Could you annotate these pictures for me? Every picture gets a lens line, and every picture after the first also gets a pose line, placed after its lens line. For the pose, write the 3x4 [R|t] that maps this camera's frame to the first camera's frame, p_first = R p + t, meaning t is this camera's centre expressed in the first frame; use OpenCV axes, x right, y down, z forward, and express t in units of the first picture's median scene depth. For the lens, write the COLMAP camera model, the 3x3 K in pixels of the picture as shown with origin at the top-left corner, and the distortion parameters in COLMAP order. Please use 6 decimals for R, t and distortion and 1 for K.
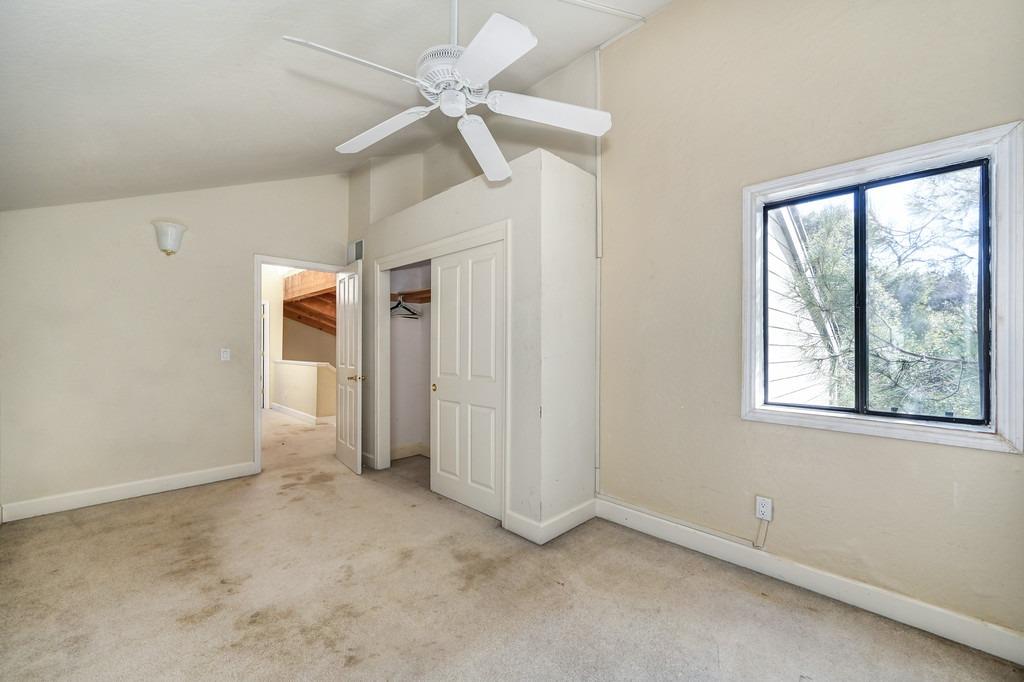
lens RADIAL K [[405.1, 0, 517.7], [0, 405.1, 348.7], [0, 0, 1]] dist [-0.001082, 0.000724]
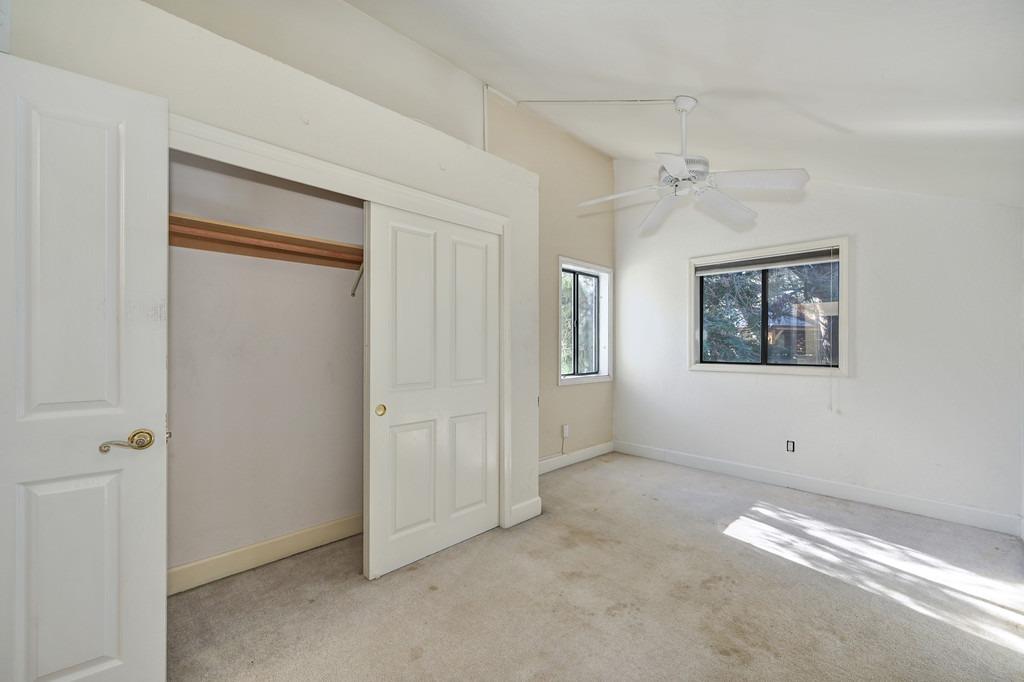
lens RADIAL K [[405.1, 0, 517.6], [0, 405.1, 341.0], [0, 0, 1]] dist [-0.001082, 0.000724]
pose [[0.015433, 0.002977, 0.999876, -1.277041], [-0.006042, 0.999978, -0.002884, -0.016839], [-0.999863, -0.005997, 0.015451, 1.195580]]
